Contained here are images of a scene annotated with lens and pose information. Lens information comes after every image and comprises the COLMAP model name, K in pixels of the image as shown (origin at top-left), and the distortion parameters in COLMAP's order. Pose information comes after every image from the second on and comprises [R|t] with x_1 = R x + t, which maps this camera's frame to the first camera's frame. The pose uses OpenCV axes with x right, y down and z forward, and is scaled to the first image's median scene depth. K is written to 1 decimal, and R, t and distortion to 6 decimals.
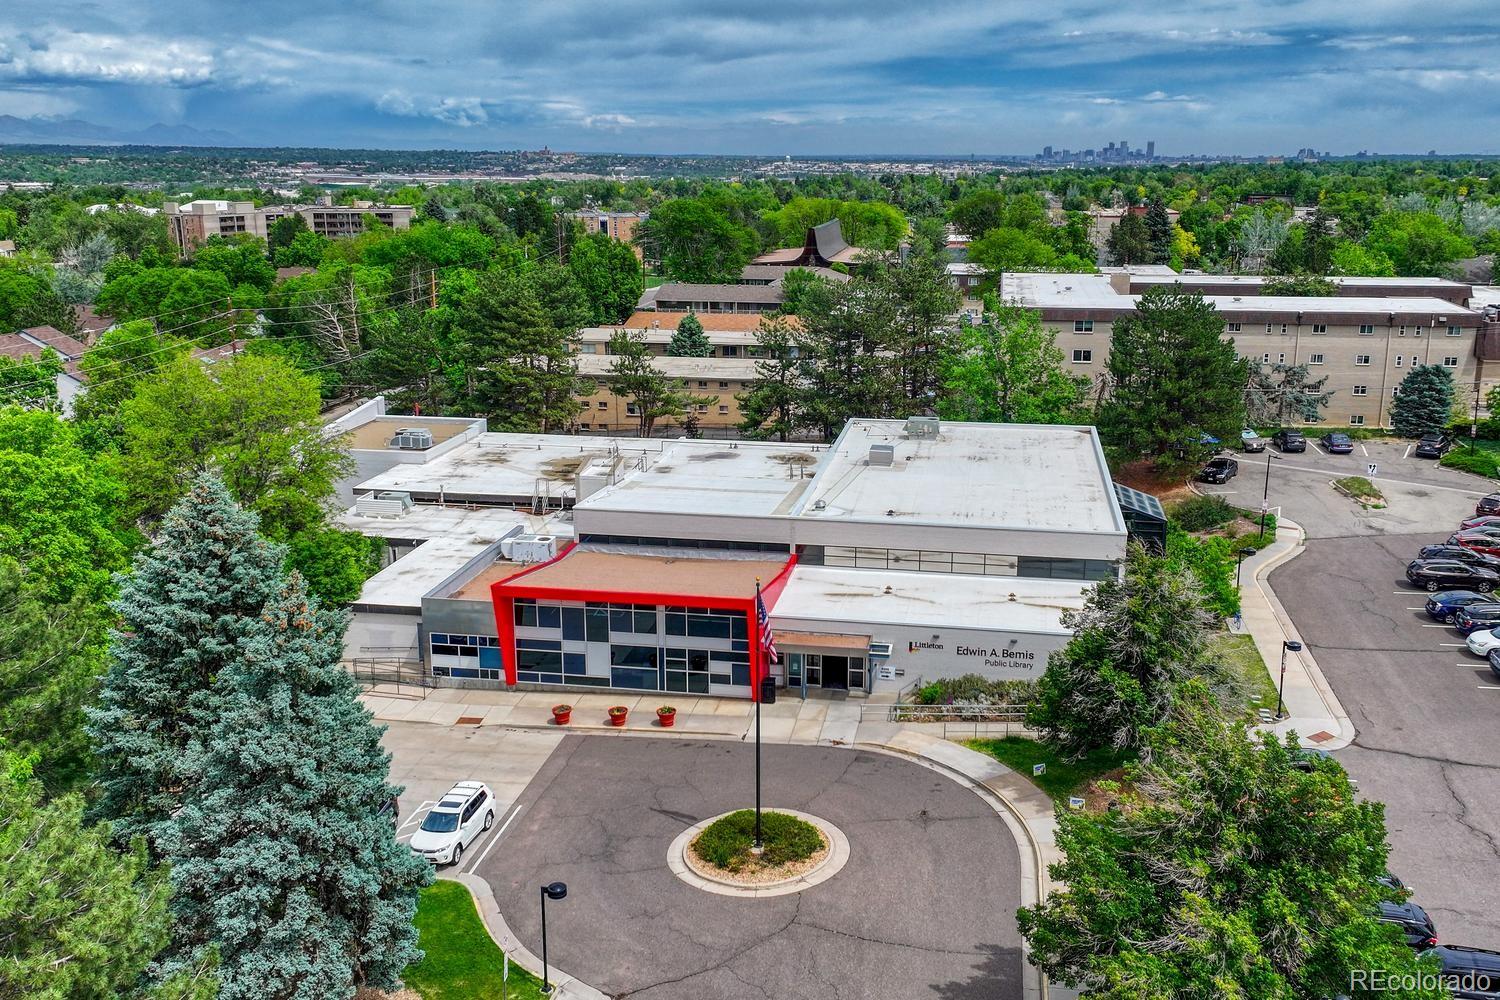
lens RADIAL K [[1193.3, 0, 748.2], [0, 1193.3, 515.5], [0, 0, 1]] dist [0.066880, -0.046908]
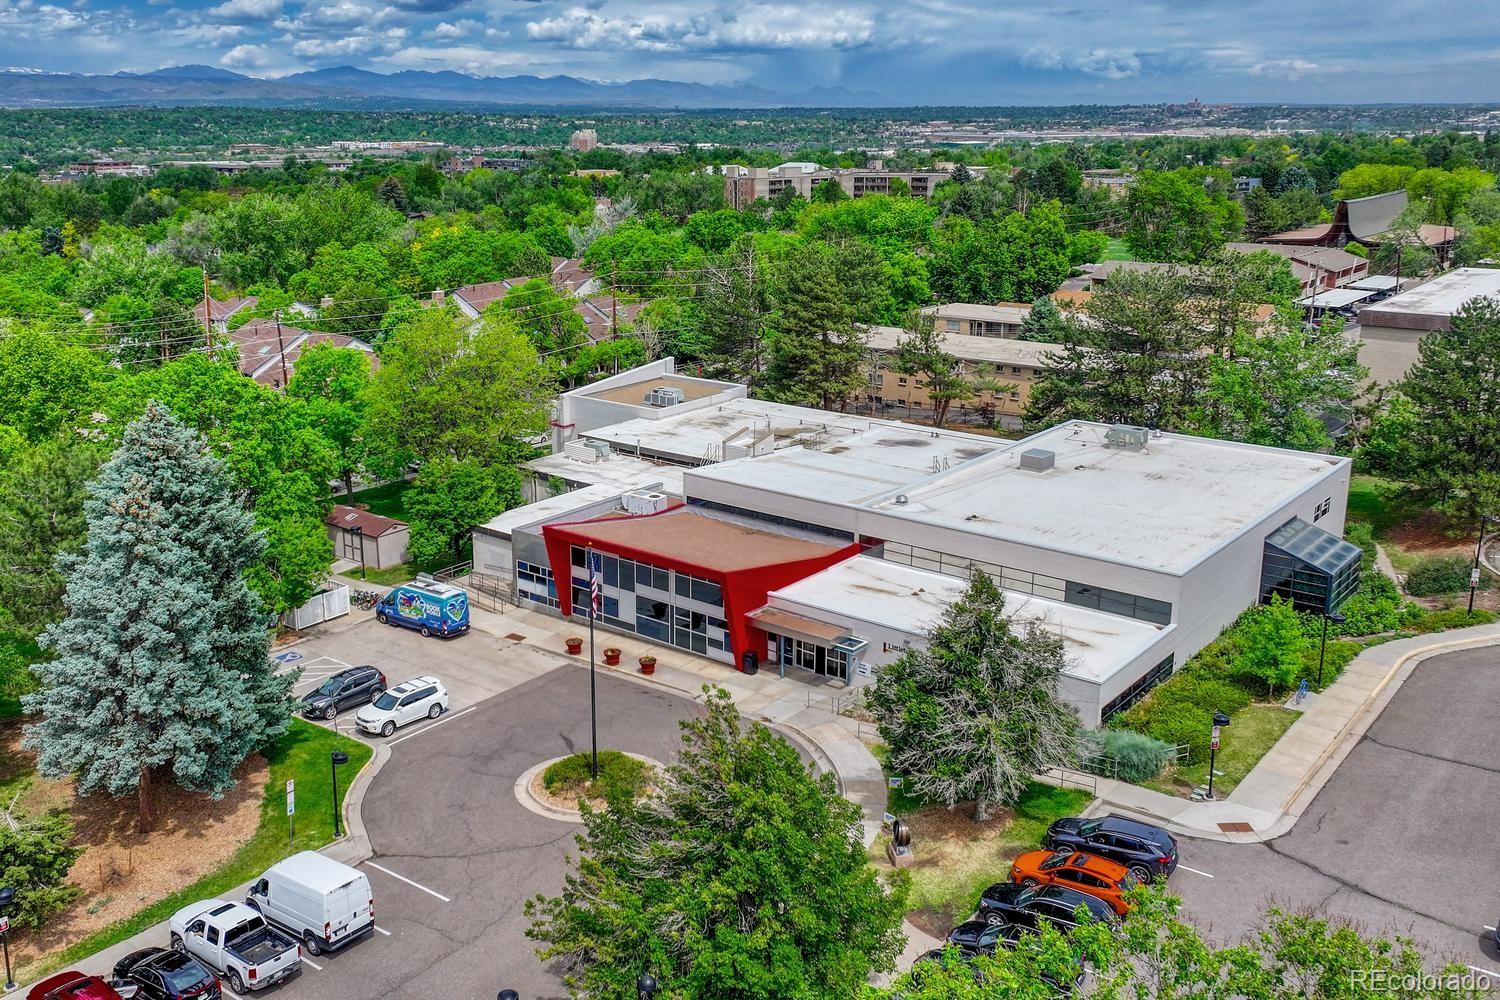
lens RADIAL K [[1248.2, 0, 750.0], [0, 1248.2, 500.0], [0, 0, 1]] dist [0.060429, -0.055673]
pose [[0.880065, 0.134332, -0.455456, 0.309492], [-0.129652, 0.990684, 0.041670, -0.025924], [0.456810, 0.022378, 0.889283, 0.007745]]
